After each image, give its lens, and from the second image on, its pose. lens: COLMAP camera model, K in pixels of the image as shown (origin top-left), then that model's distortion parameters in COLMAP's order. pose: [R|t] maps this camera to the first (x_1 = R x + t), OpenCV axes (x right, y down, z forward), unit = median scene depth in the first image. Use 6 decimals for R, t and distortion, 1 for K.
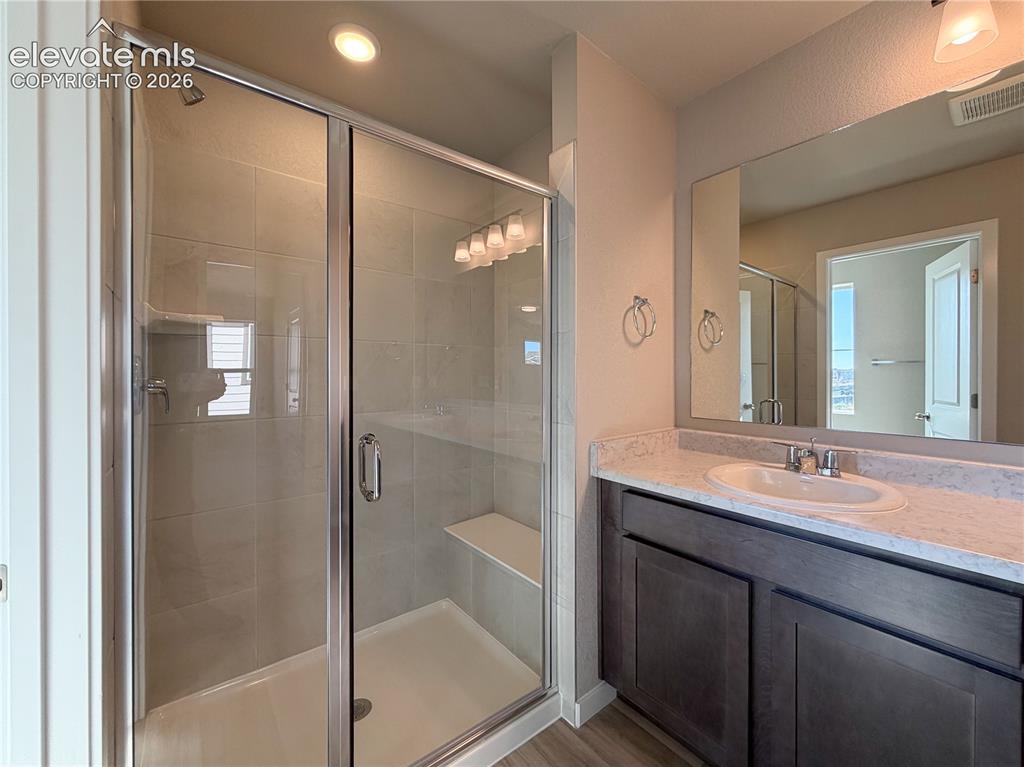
lens RADIAL K [[426.4, 0, 514.0], [0, 426.4, 374.3], [0, 0, 1]] dist [0.006266, -0.000891]
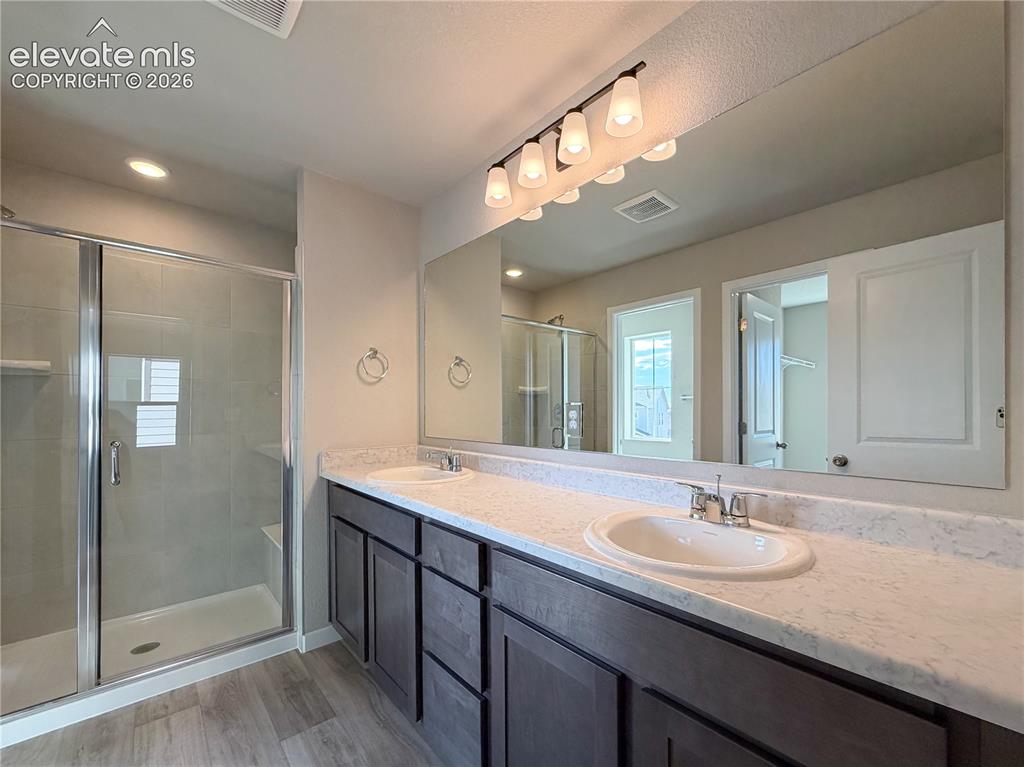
lens RADIAL K [[426.4, 0, 501.3], [0, 426.4, 403.8], [0, 0, 1]] dist [0.006266, -0.000891]
pose [[0.998880, 0.000843, 0.047307, 0.623766], [-0.000177, 0.999901, -0.014086, 0.015900], [-0.047314, 0.014062, 0.998781, -0.386993]]
